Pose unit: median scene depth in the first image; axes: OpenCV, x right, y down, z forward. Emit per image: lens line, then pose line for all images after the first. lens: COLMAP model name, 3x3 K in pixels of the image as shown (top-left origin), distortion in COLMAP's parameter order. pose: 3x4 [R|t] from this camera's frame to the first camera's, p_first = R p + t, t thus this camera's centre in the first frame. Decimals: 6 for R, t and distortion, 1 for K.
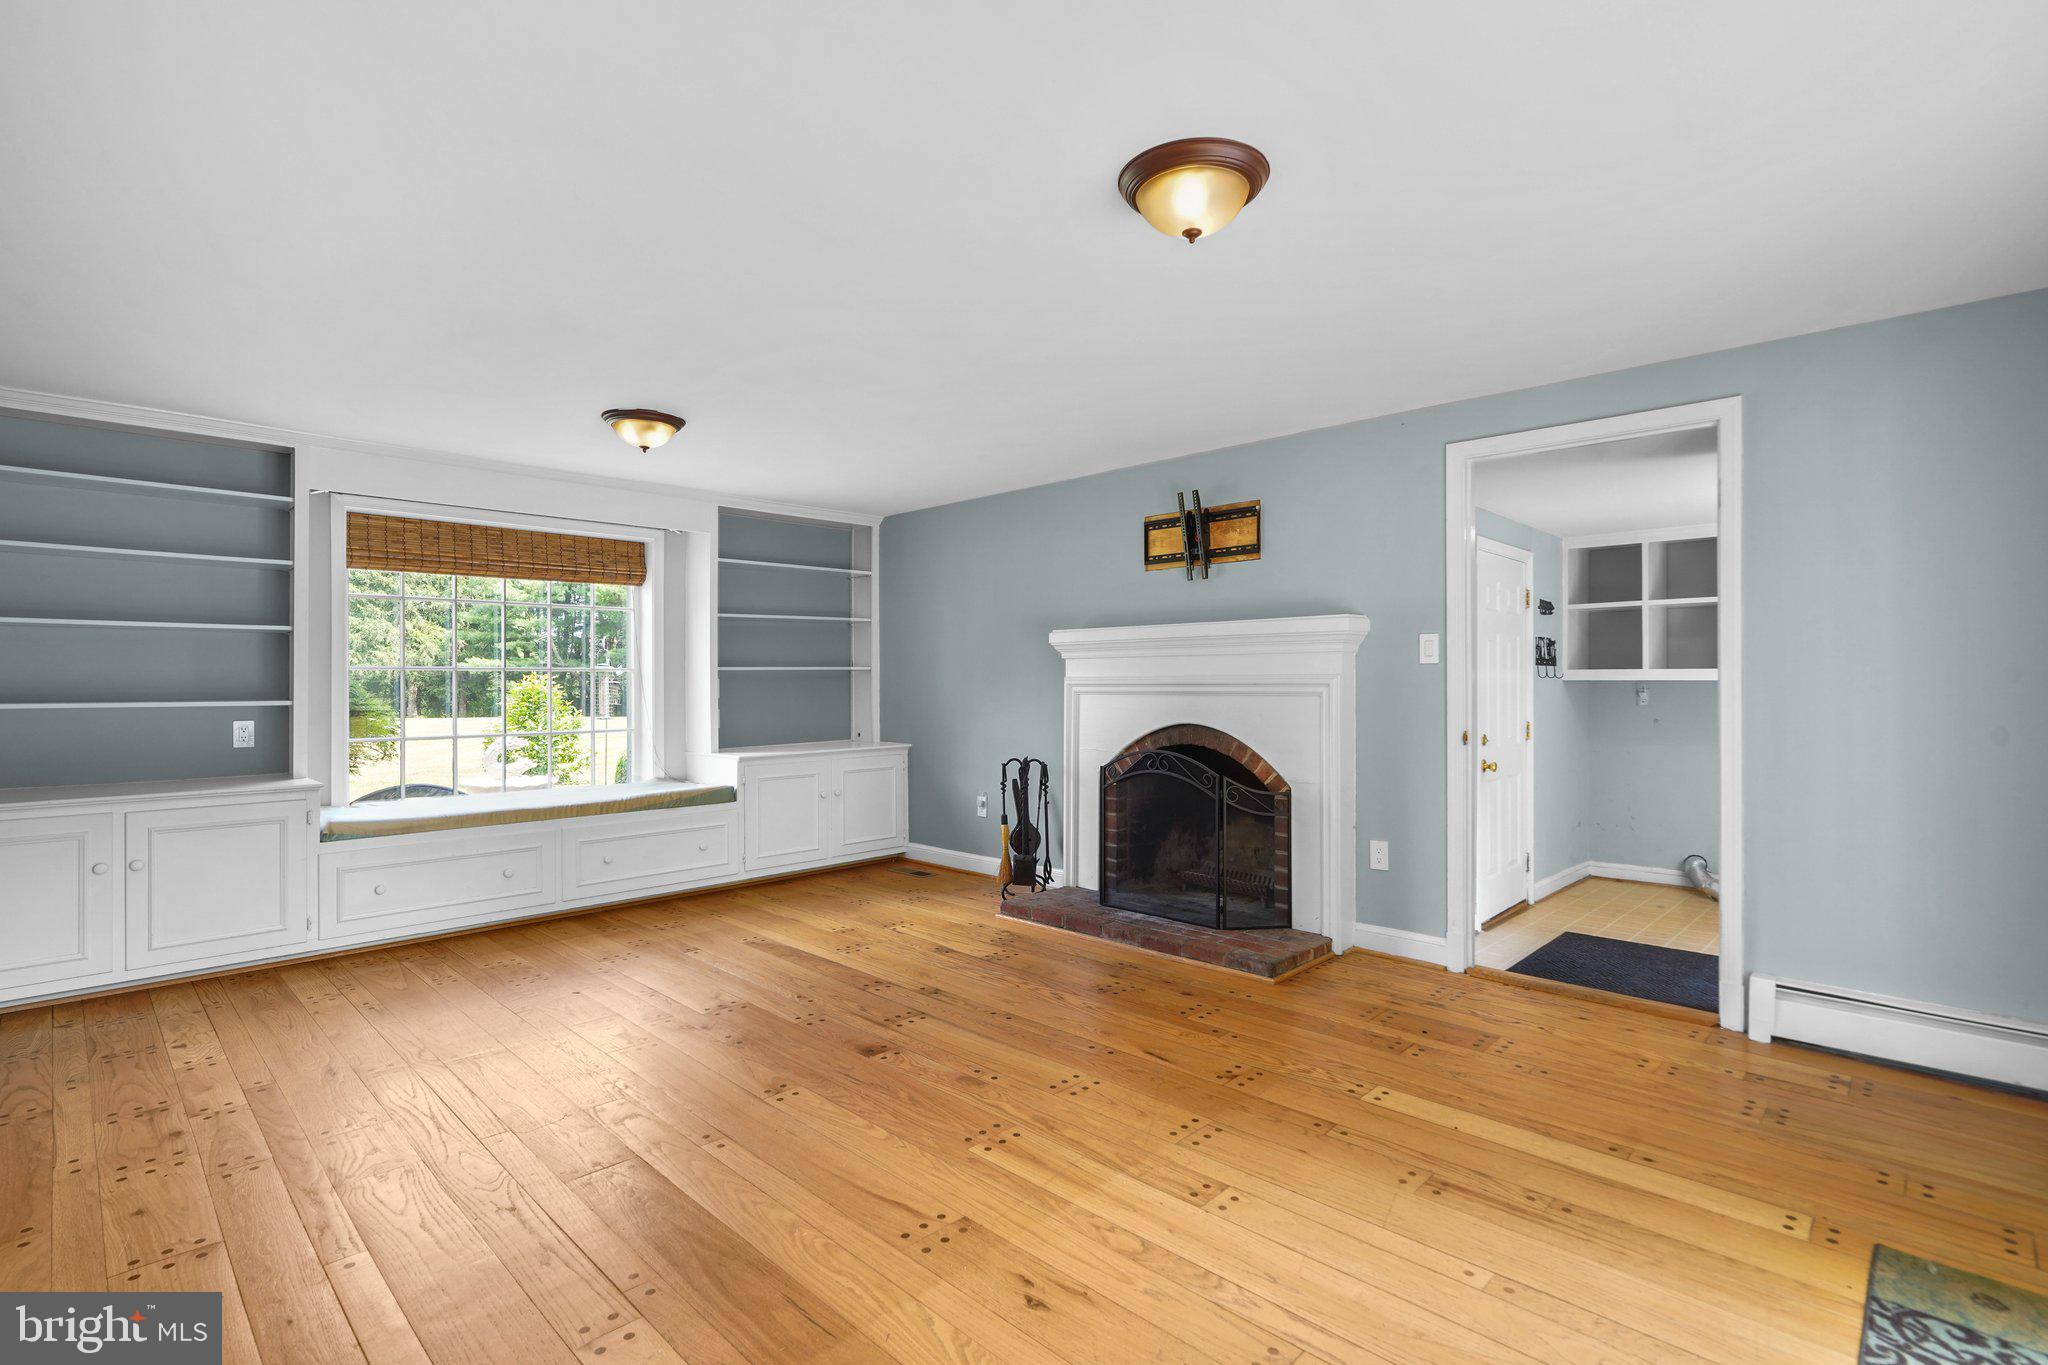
lens RADIAL K [[953.7, 0, 1014.9], [0, 953.7, 695.1], [0, 0, 1]] dist [-0.000170, 0.000938]
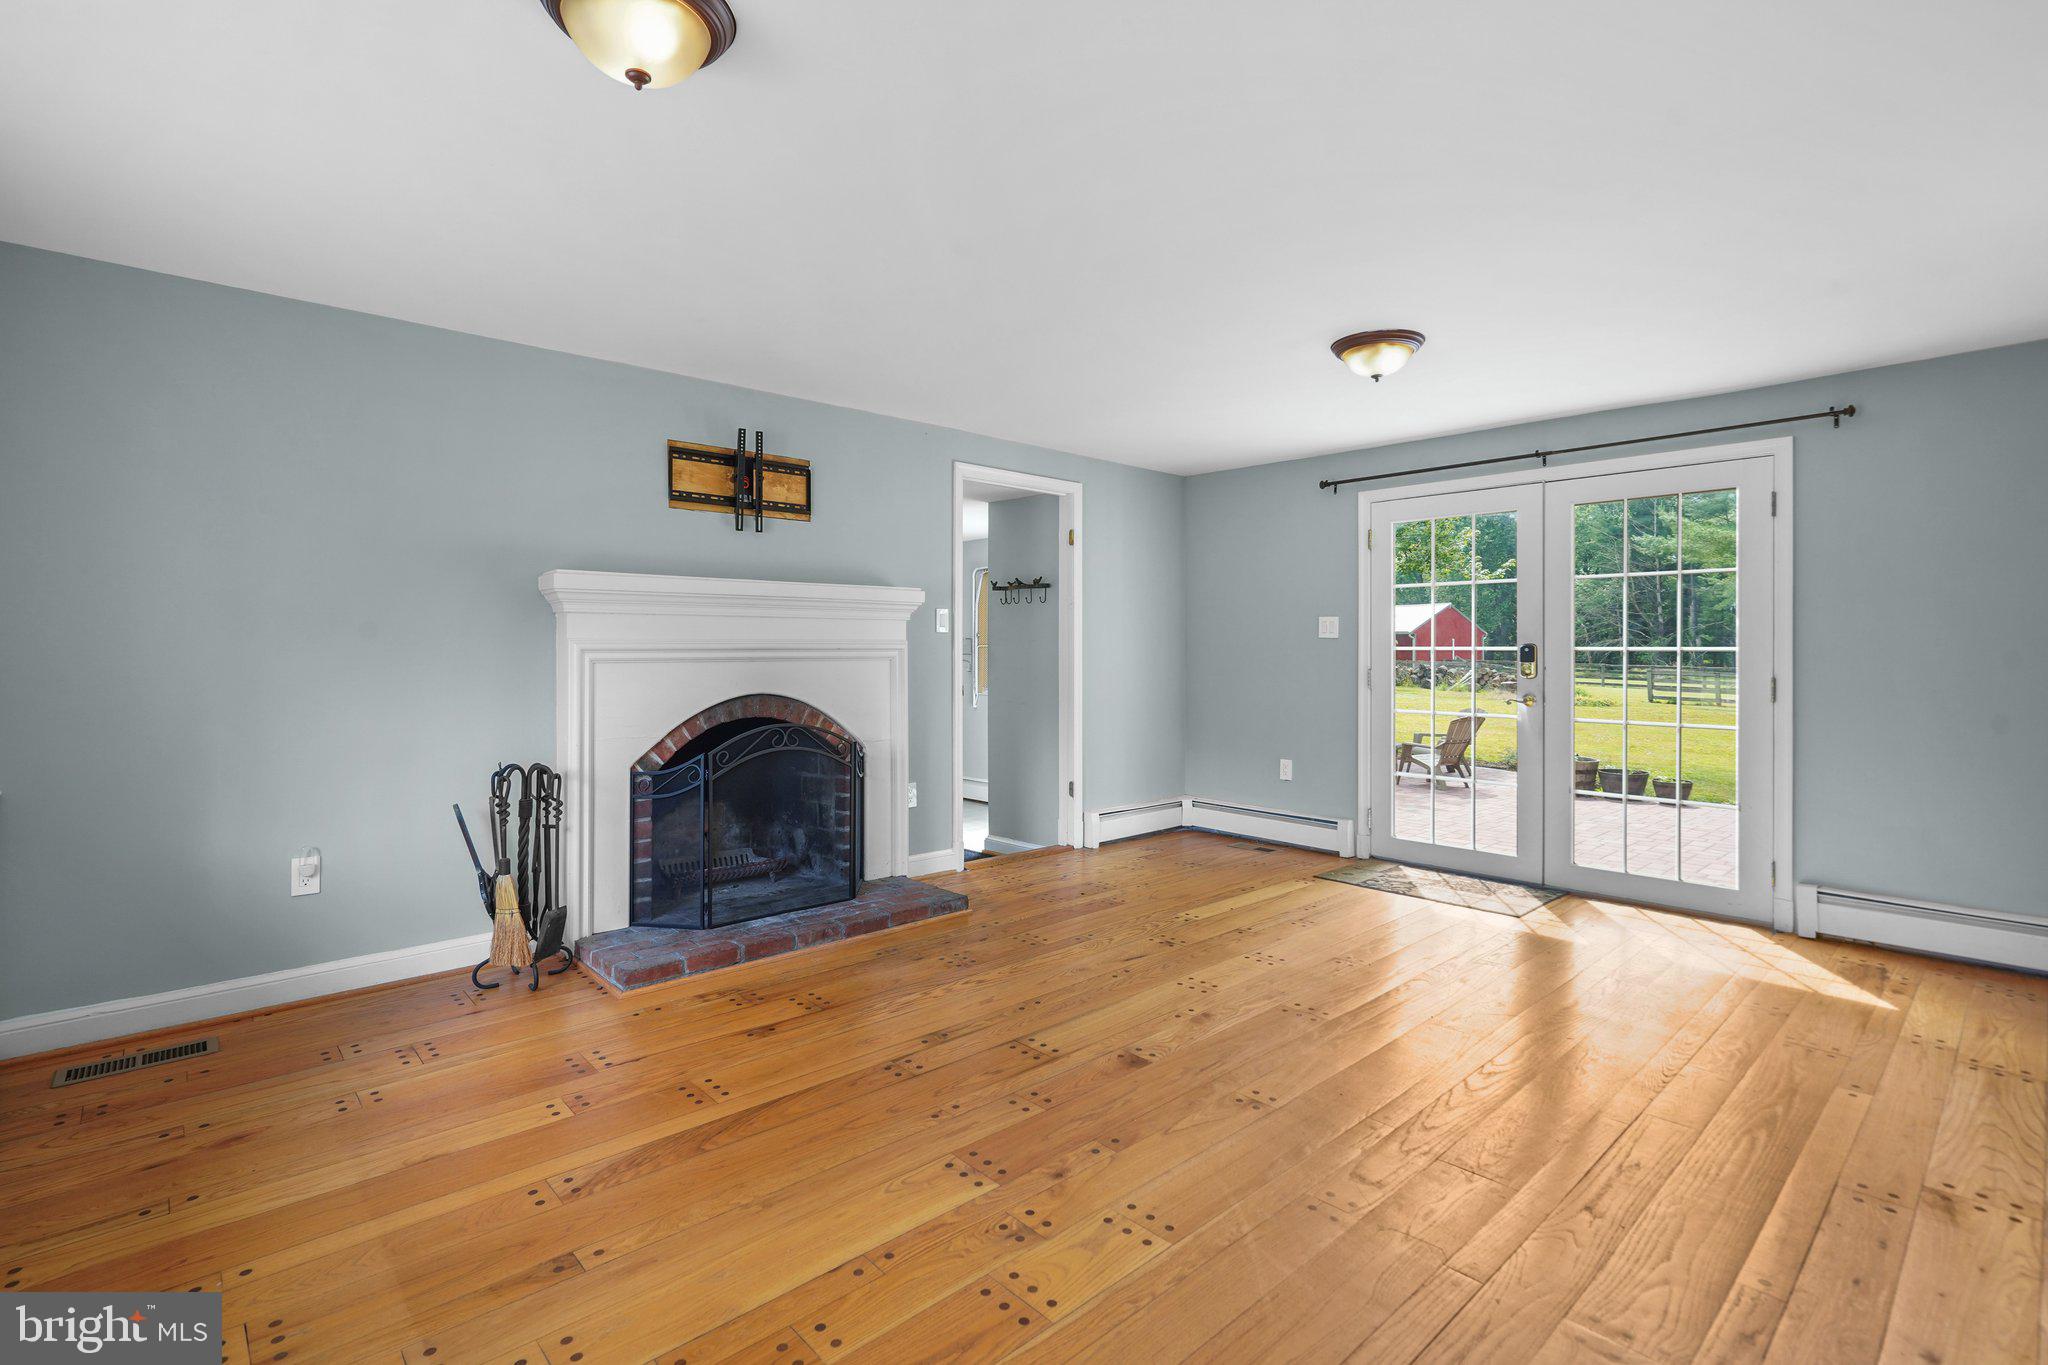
lens RADIAL K [[971.7, 0, 1024.0], [0, 971.7, 658.8], [0, 0, 1]] dist [-0.001201, -0.000437]
pose [[0.041890, -0.008156, 0.999089, -0.734009], [0.013725, 0.999877, 0.007587, -0.005792], [-0.999028, 0.013395, 0.041997, 0.739908]]
